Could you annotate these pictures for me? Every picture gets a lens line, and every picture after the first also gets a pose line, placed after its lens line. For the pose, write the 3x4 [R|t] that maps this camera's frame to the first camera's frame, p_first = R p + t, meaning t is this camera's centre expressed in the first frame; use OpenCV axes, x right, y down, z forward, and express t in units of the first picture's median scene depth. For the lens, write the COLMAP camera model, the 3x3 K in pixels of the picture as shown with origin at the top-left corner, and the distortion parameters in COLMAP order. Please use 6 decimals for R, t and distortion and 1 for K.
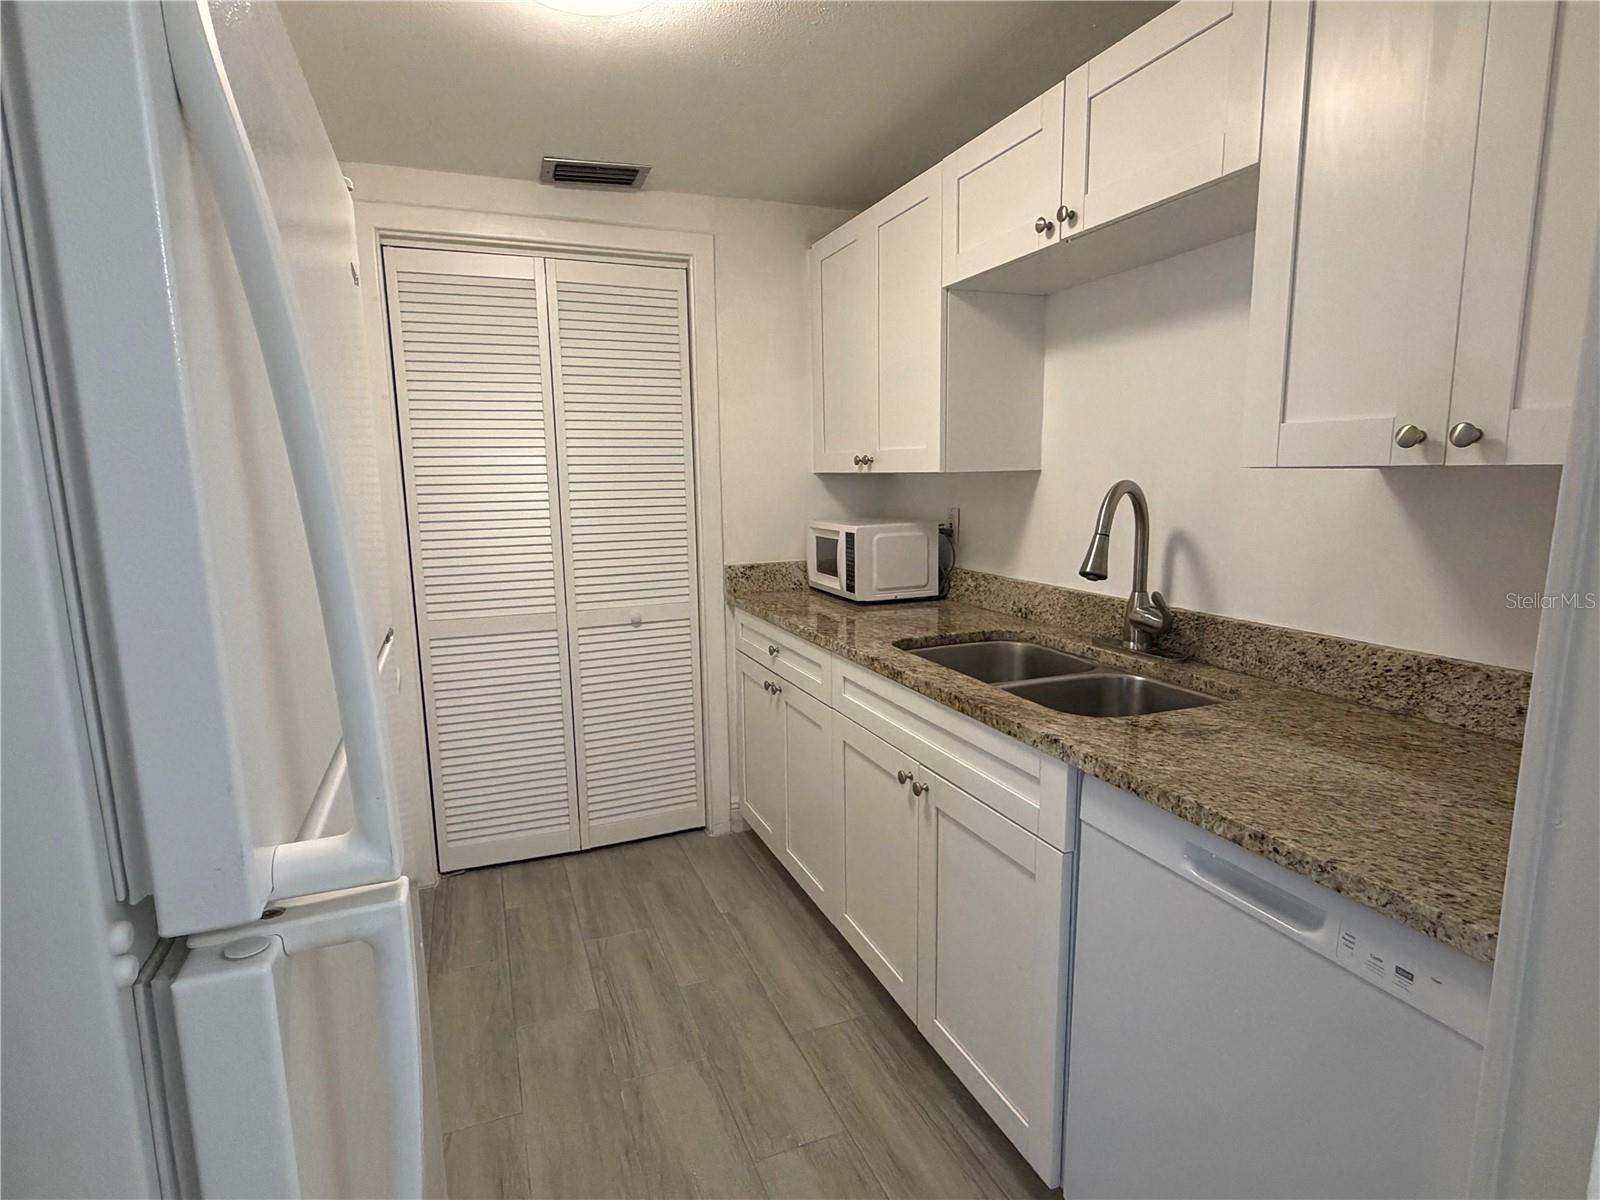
lens RADIAL K [[844.4, 0, 797.7], [0, 844.4, 605.4], [0, 0, 1]] dist [-0.000553, 0.000479]
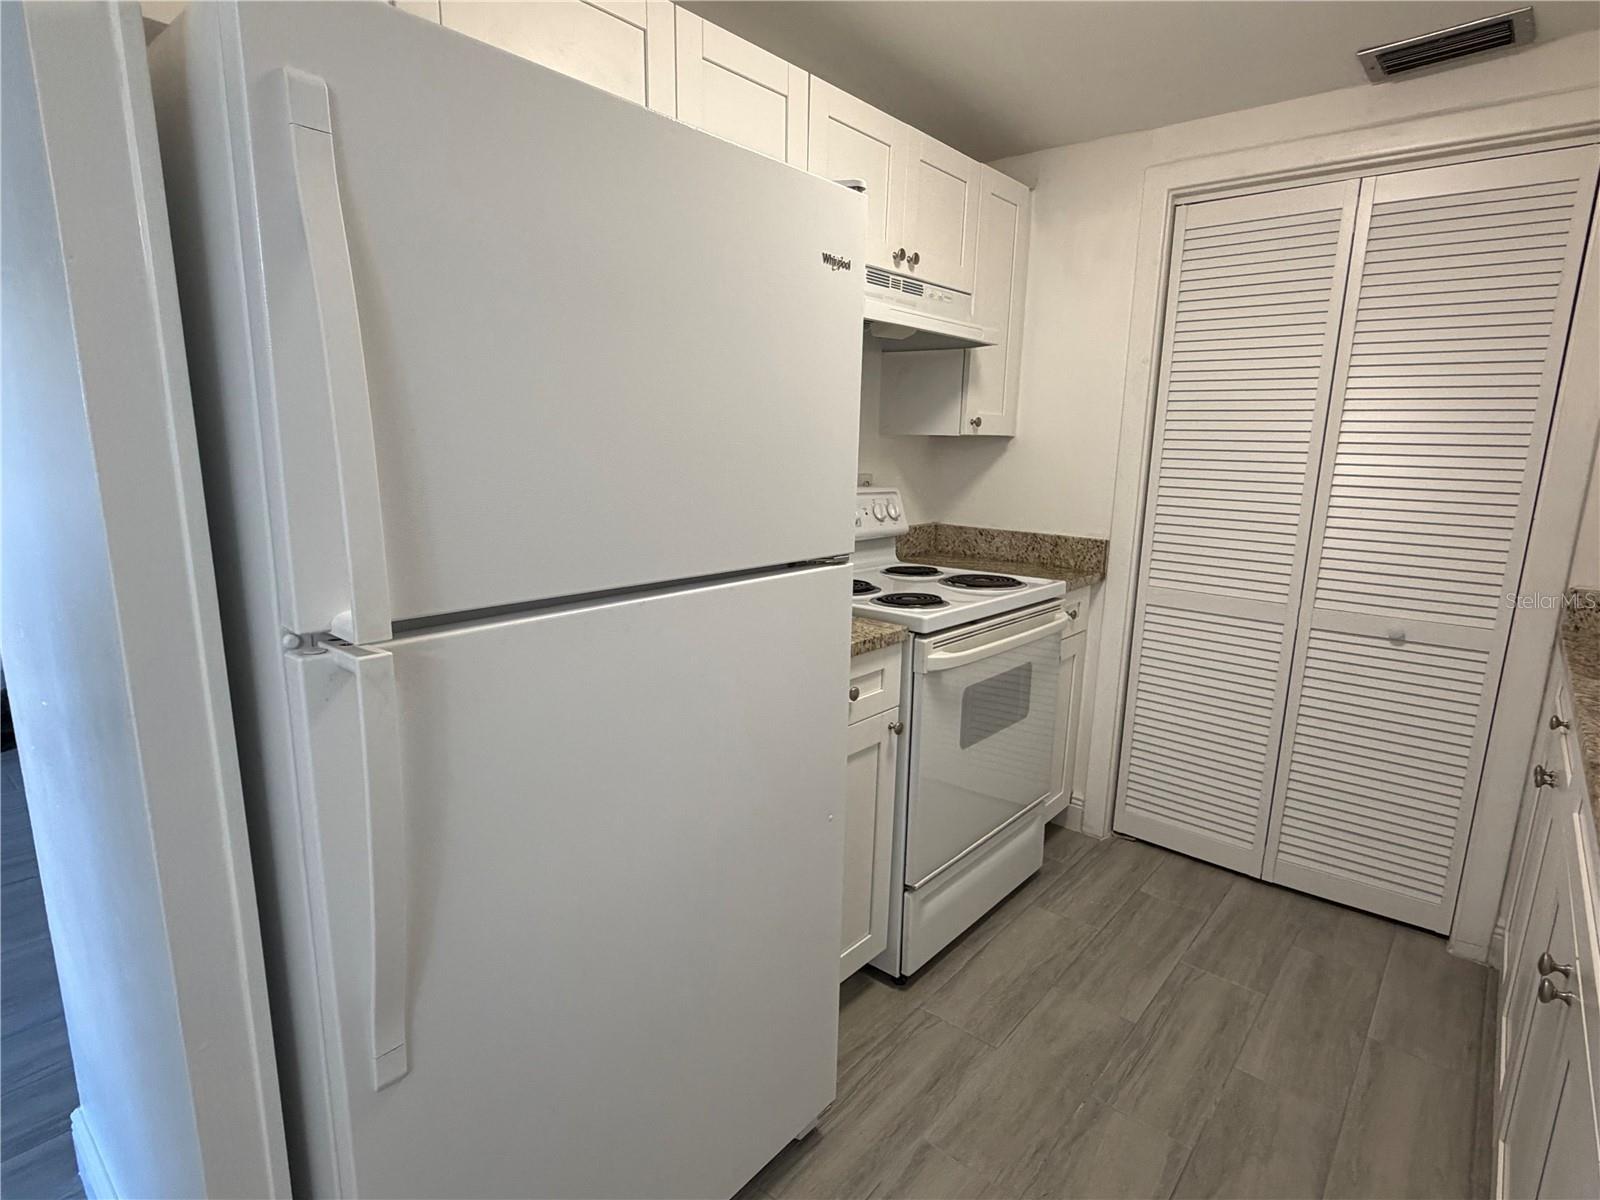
lens RADIAL K [[844.4, 0, 790.6], [0, 844.4, 602.5], [0, 0, 1]] dist [-0.000553, 0.000479]
pose [[0.450867, 0.197588, -0.870447, 0.250898], [-0.165912, 0.976748, 0.135780, -0.027864], [0.877036, 0.083199, 0.473166, 0.161796]]
